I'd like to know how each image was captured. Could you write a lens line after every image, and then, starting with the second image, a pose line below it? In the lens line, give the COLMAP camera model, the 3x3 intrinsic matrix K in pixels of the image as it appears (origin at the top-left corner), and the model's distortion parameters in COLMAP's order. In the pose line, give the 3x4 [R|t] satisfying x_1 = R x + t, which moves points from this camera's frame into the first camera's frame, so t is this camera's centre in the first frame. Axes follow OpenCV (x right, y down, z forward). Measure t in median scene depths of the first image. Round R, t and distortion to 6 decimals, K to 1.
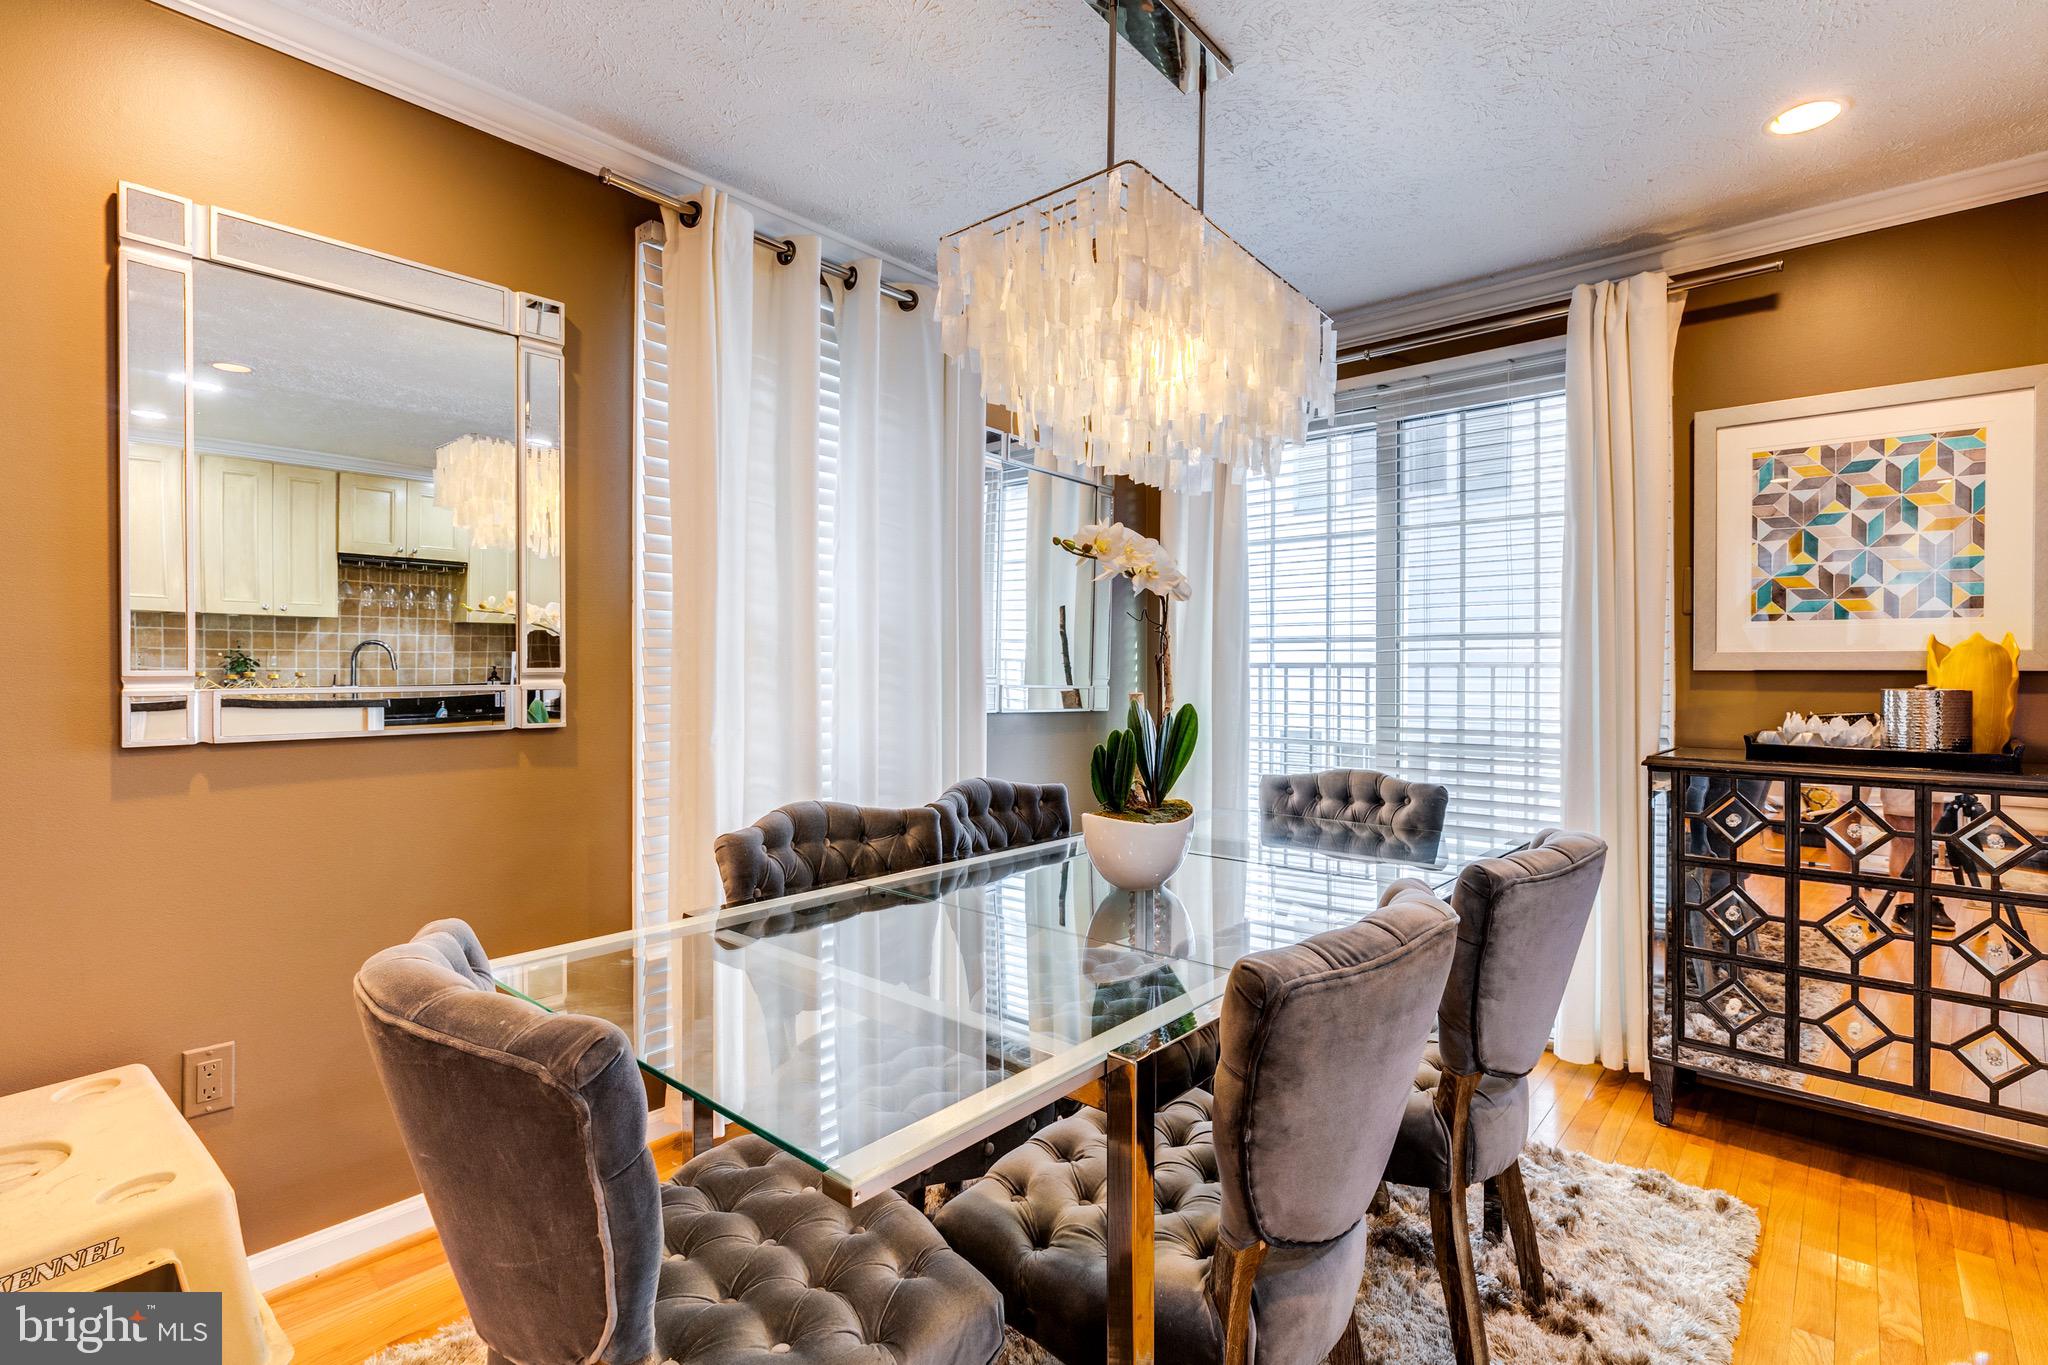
lens RADIAL K [[946.0, 0, 1029.3], [0, 946.0, 671.0], [0, 0, 1]] dist [-0.004382, -0.000081]
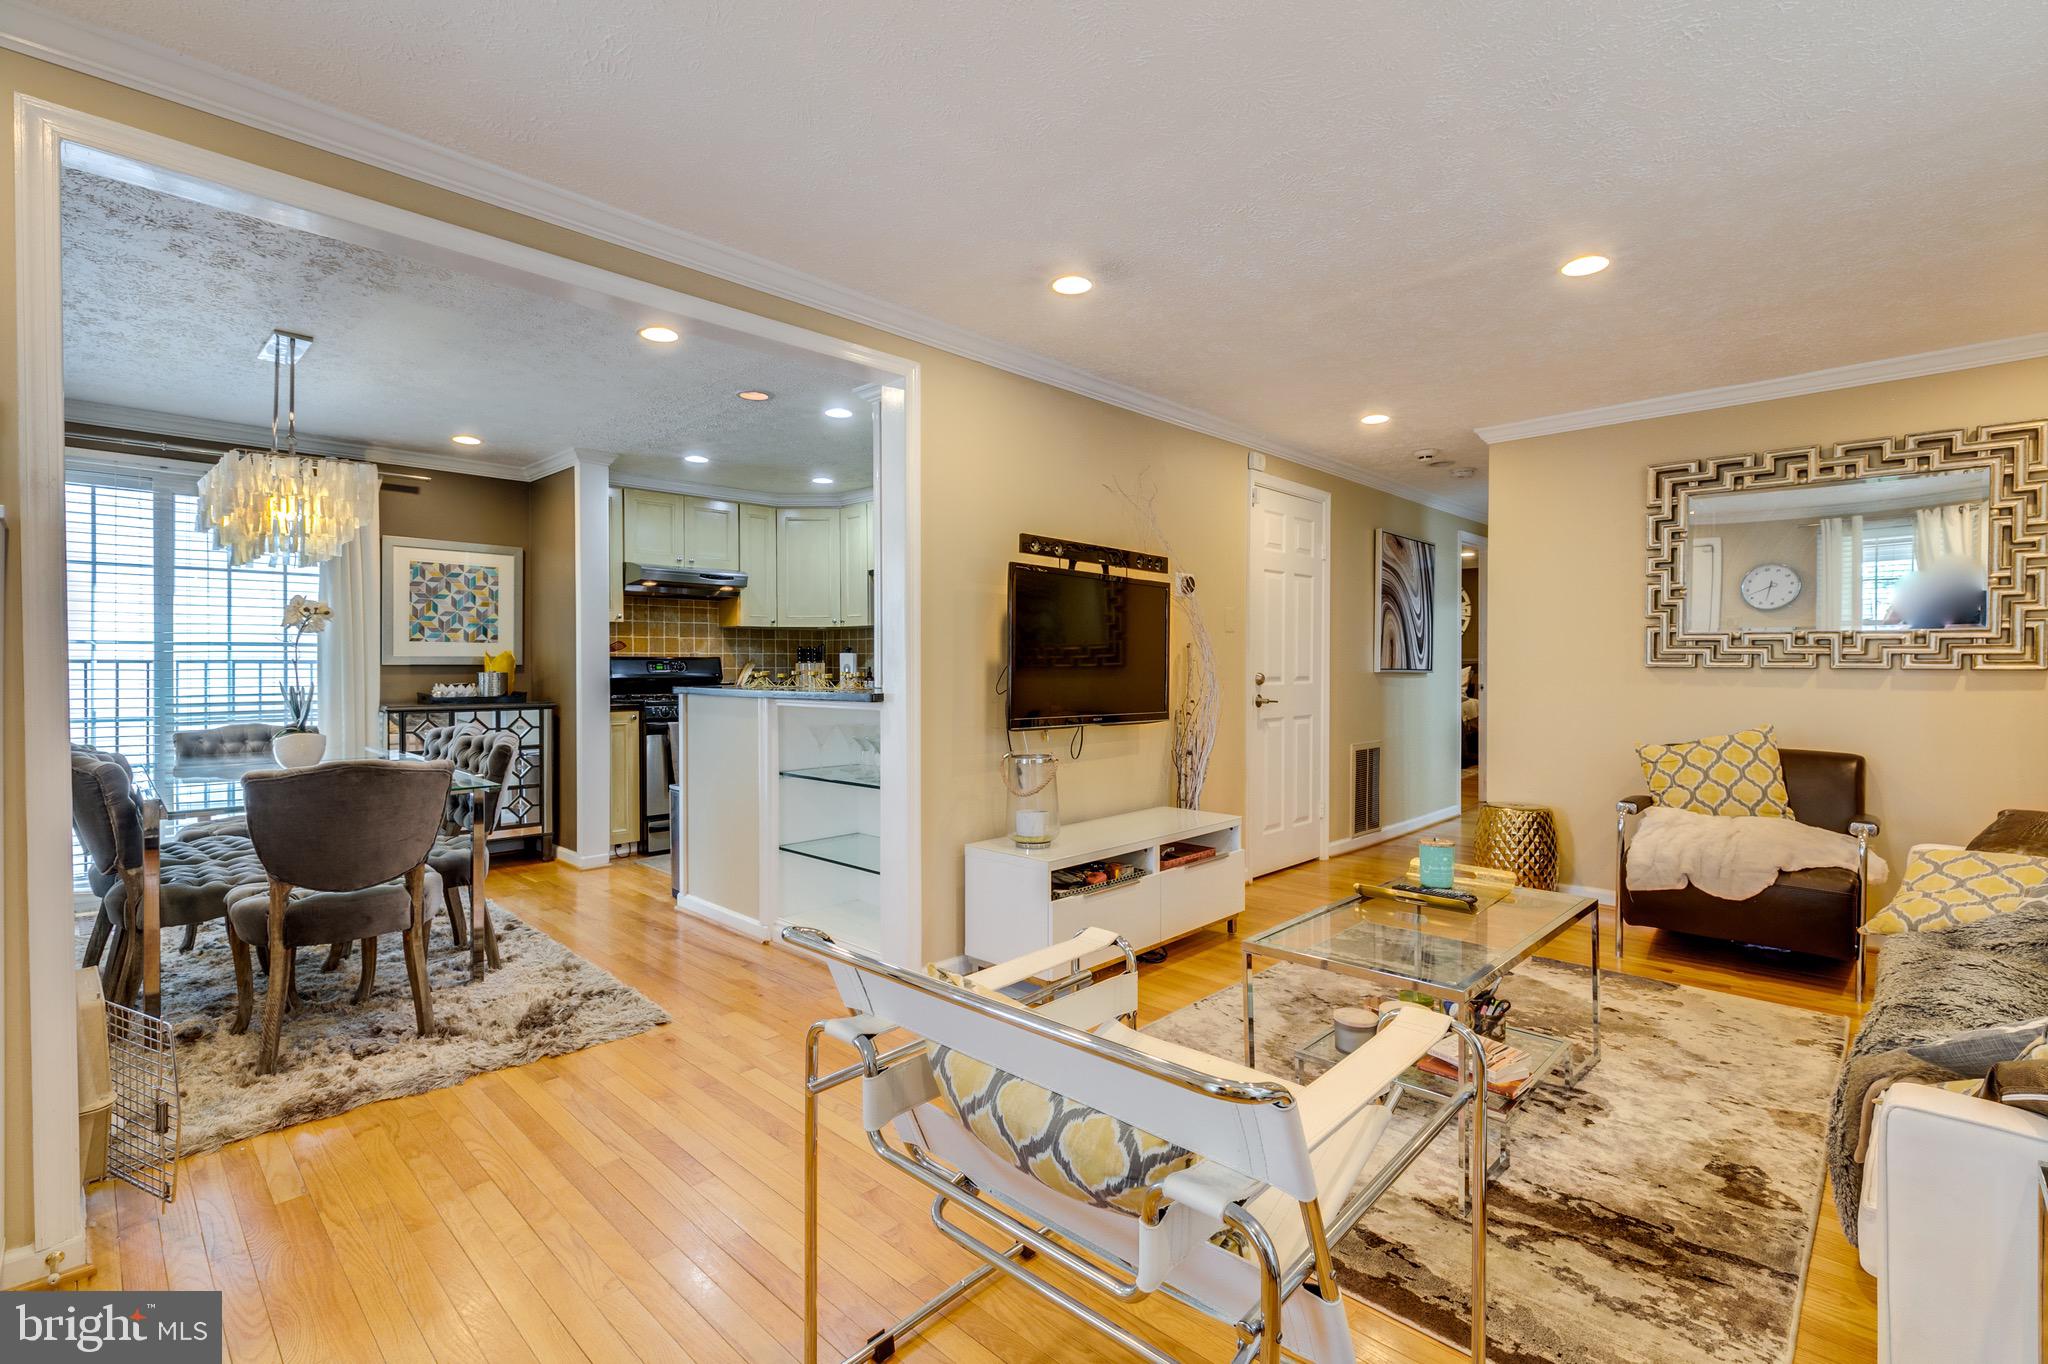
lens RADIAL K [[934.1, 0, 1065.4], [0, 934.1, 670.7], [0, 0, 1]] dist [0.002634, 0.001076]
pose [[0.040976, -0.008951, 0.999120, -1.273000], [-0.001684, 0.999958, 0.009028, -0.009223], [-0.999159, -0.002052, 0.040959, -0.548248]]
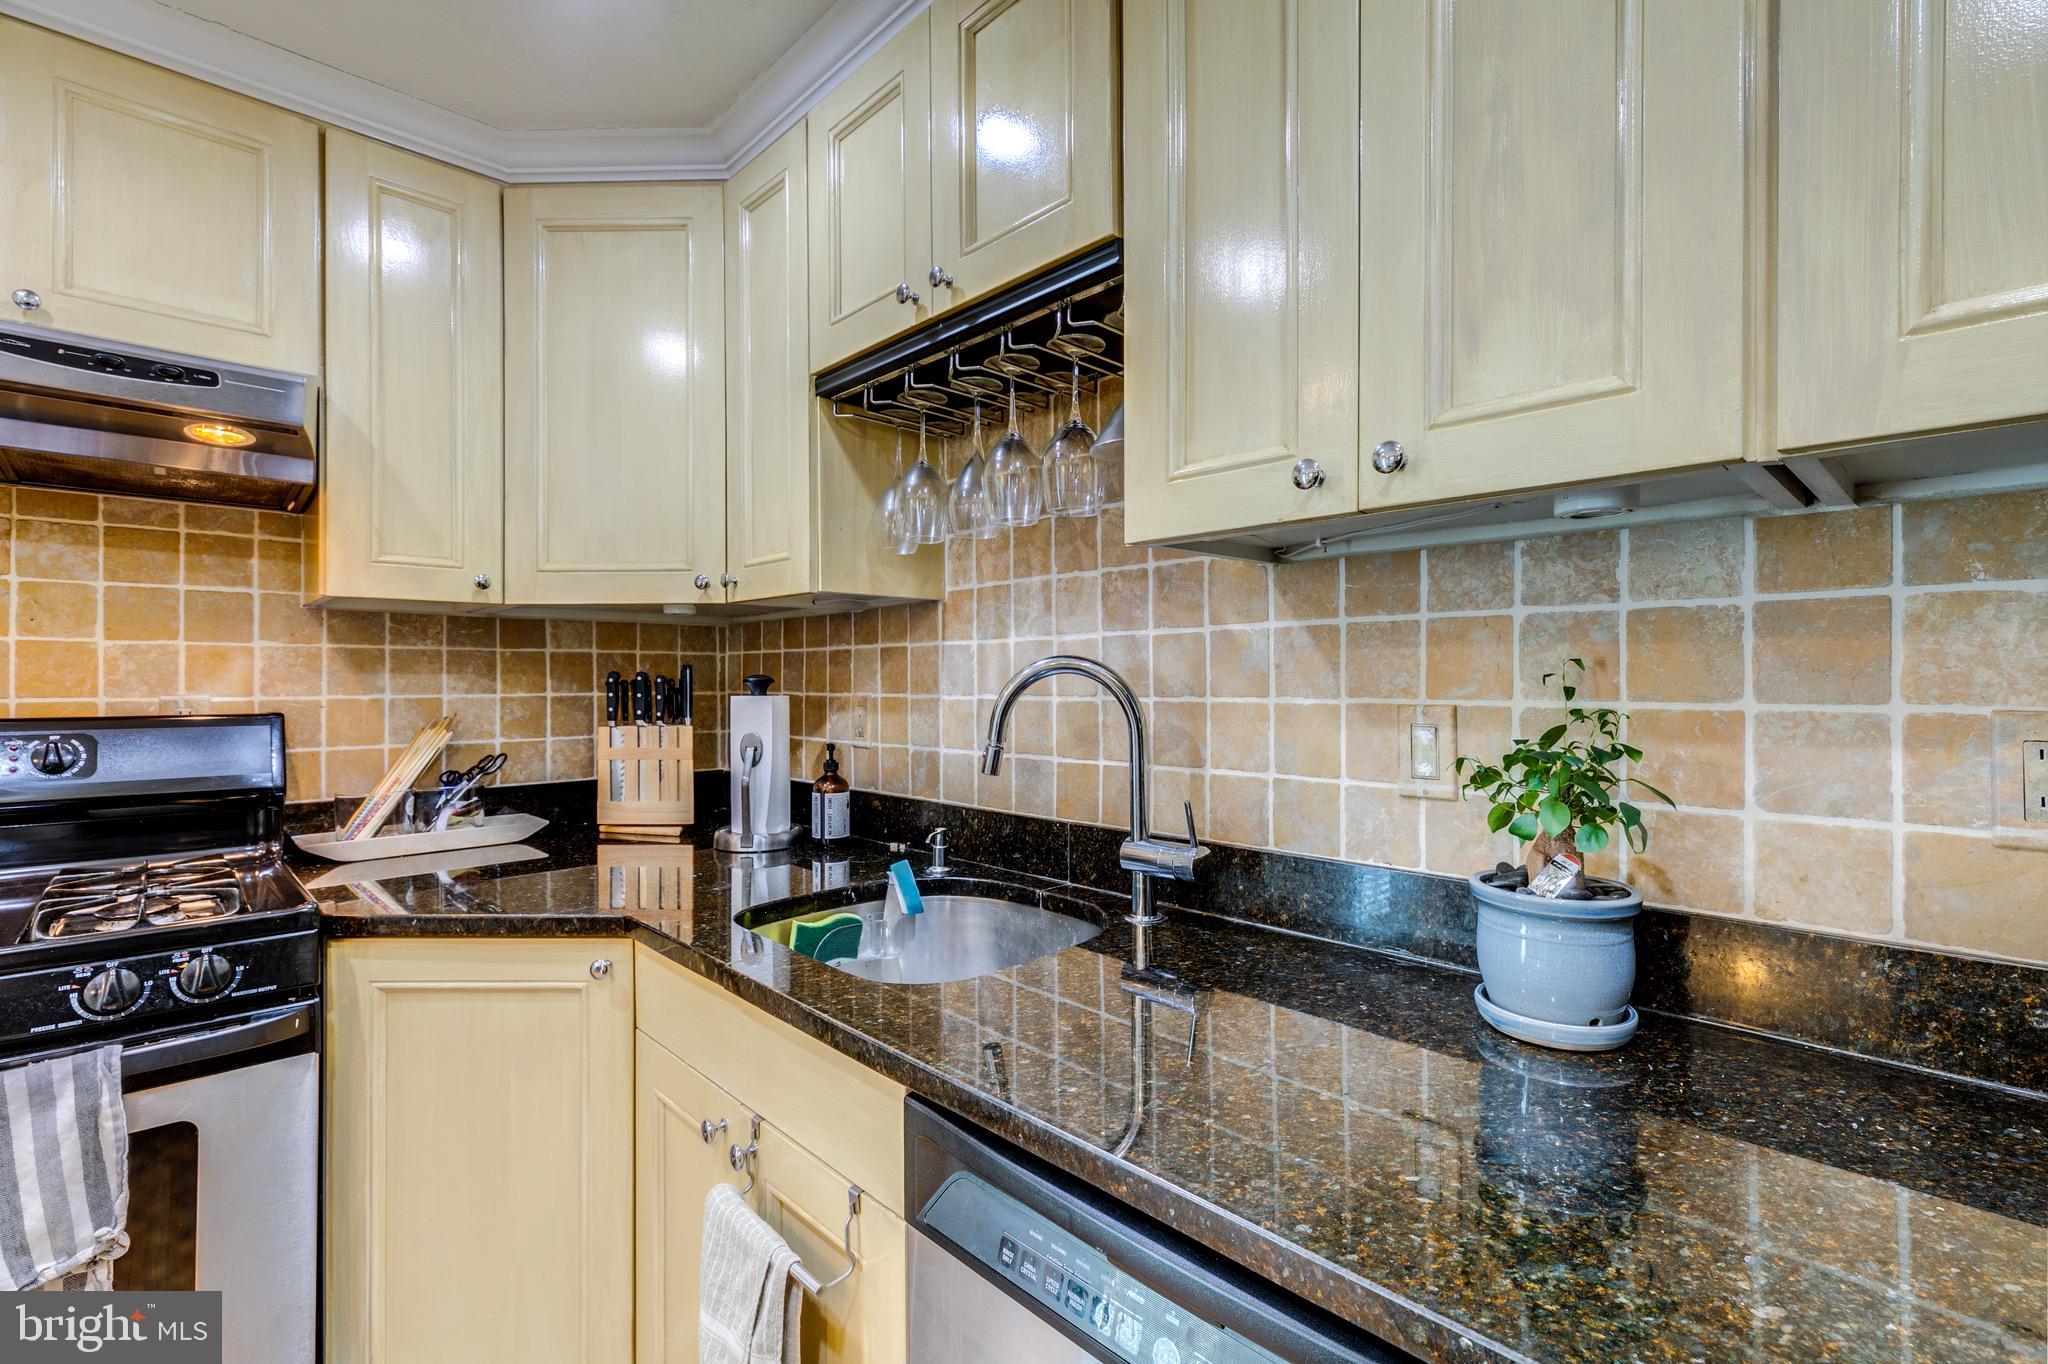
lens RADIAL K [[934.1, 0, 1062.3], [0, 934.1, 677.0], [0, 0, 1]] dist [0.002634, 0.001076]
pose [[0.070190, 0.005937, 0.997516, 0.630088], [-0.000063, 0.999982, -0.005947, -0.044891], [-0.997534, 0.000355, 0.070189, -0.121468]]
